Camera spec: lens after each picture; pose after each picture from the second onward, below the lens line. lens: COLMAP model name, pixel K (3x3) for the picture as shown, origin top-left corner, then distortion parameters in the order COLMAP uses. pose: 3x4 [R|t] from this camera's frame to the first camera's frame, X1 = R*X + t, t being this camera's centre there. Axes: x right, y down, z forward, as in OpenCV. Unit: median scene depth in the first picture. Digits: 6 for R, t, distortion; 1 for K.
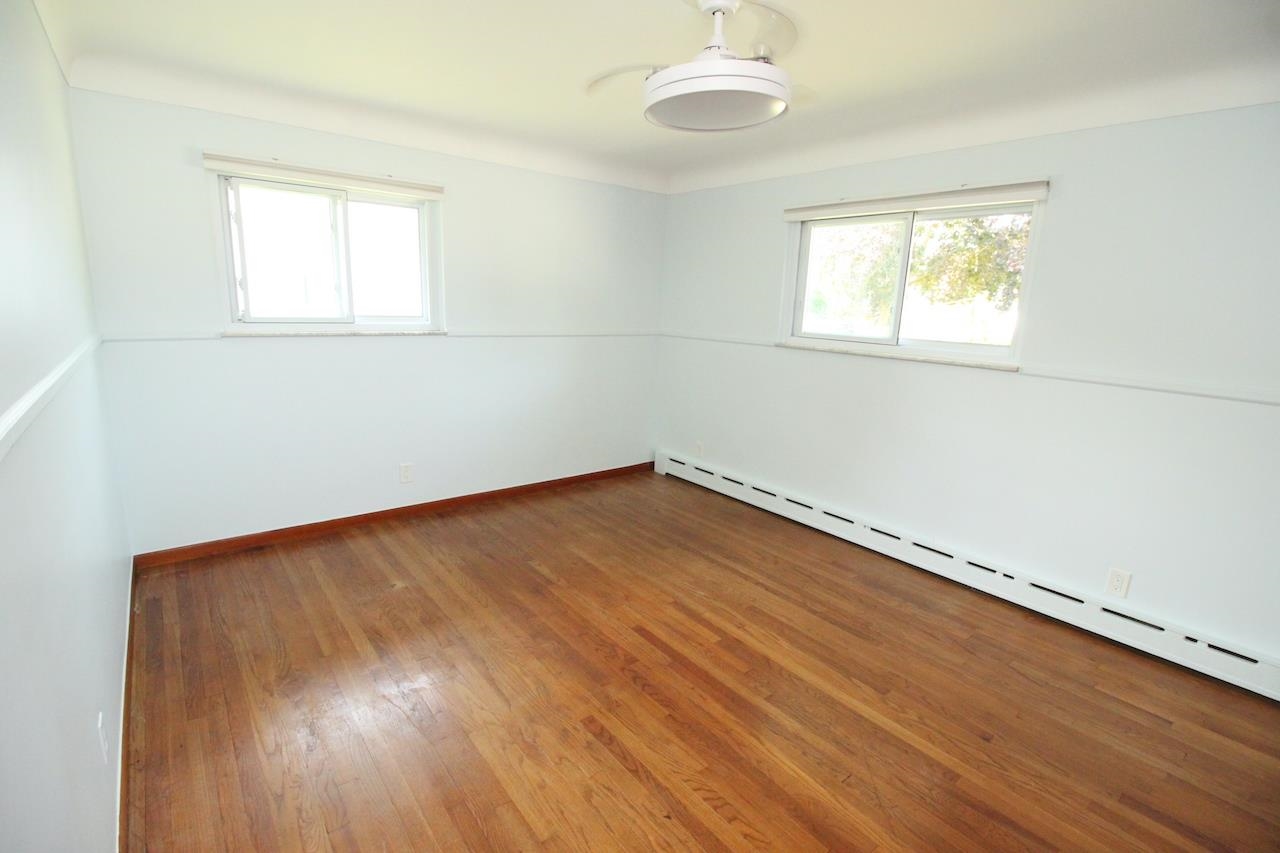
lens RADIAL K [[592.7, 0, 641.4], [0, 592.7, 425.4], [0, 0, 1]] dist [0.005540, -0.016772]
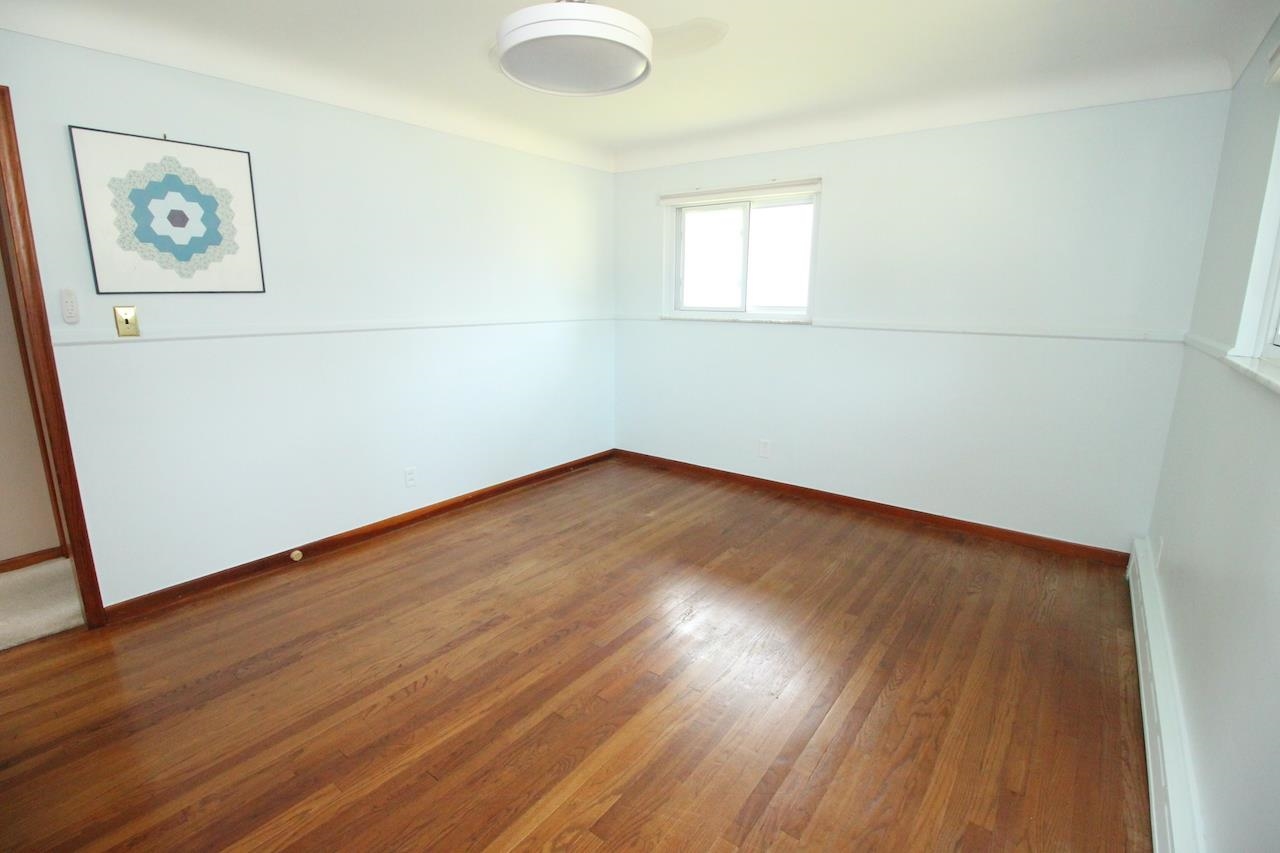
lens RADIAL K [[592.7, 0, 641.4], [0, 592.7, 425.4], [0, 0, 1]] dist [0.005540, -0.016772]
pose [[0.238959, 0.174401, -0.955240, 0.674998], [-0.200181, 0.971456, 0.127285, -0.063872], [0.950172, 0.160805, 0.267050, 0.545406]]
